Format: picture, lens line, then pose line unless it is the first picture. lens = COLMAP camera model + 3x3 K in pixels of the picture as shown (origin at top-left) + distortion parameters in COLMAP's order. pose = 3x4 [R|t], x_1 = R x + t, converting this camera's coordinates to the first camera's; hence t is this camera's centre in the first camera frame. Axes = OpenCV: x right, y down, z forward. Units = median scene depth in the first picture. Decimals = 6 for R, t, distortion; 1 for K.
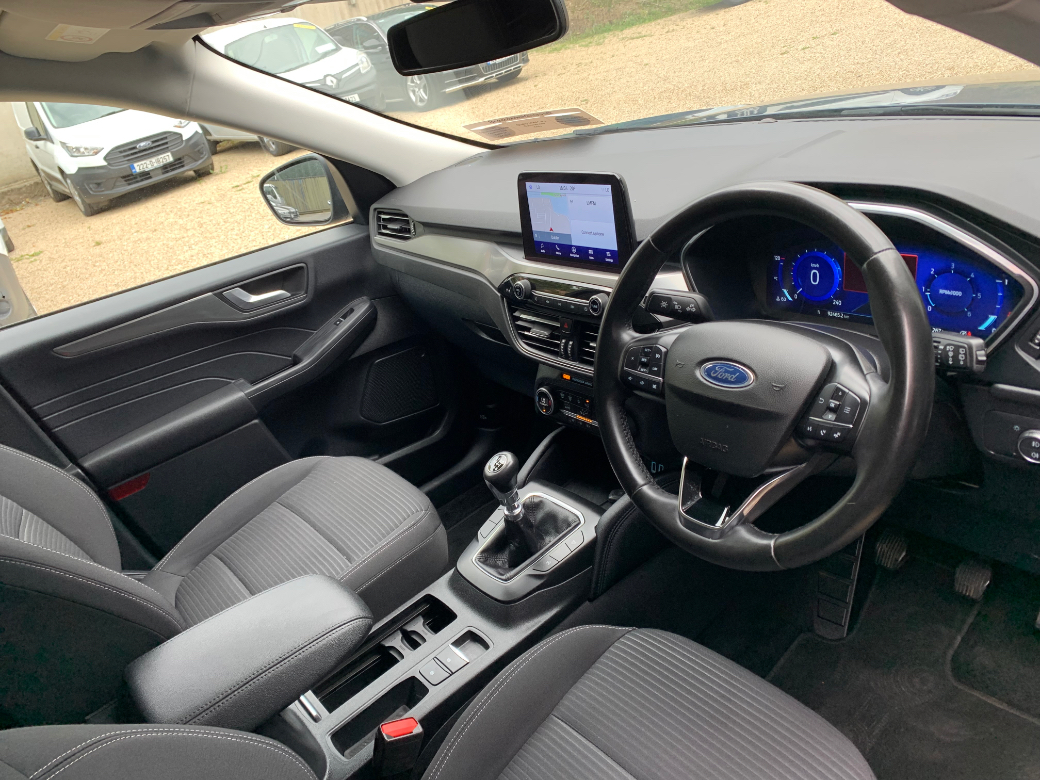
lens RADIAL K [[820.8, 0, 497.7], [0, 820.8, 387.3], [0, 0, 1]] dist [0.030394, -0.108017]
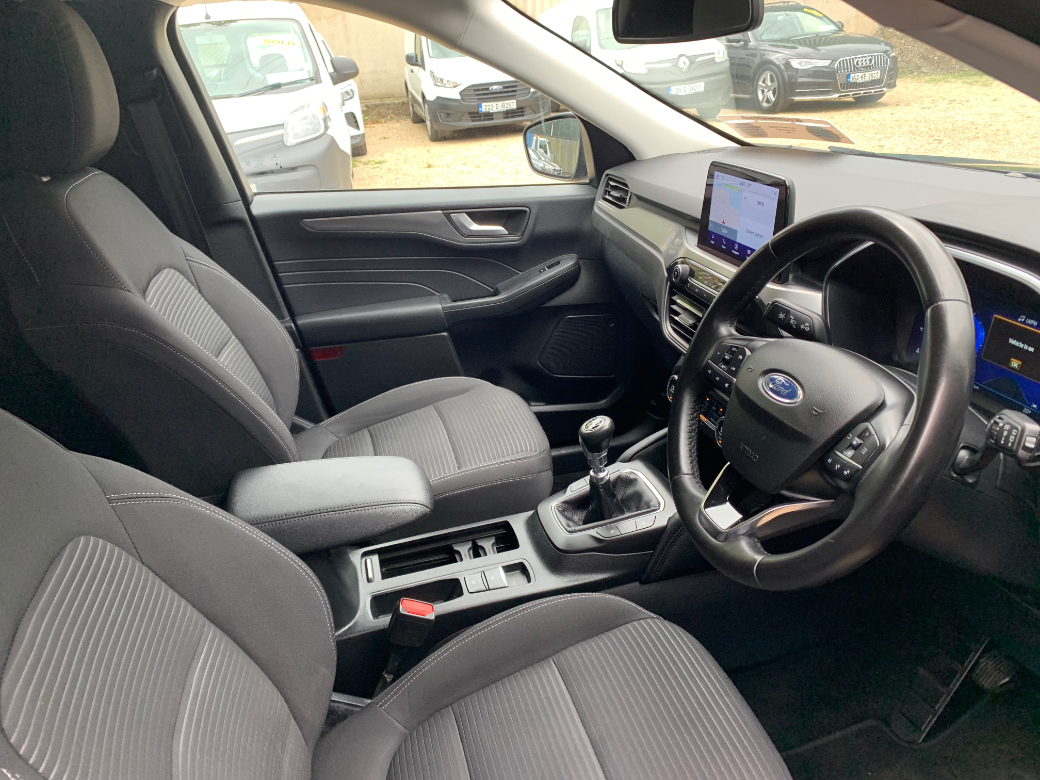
lens RADIAL K [[820.8, 0, 497.7], [0, 820.8, 387.3], [0, 0, 1]] dist [0.030394, -0.108017]
pose [[0.892925, 0.317783, -0.318902, 0.188872], [-0.313075, 0.947334, 0.067399, 0.015706], [0.323525, 0.039658, 0.945388, -0.028768]]
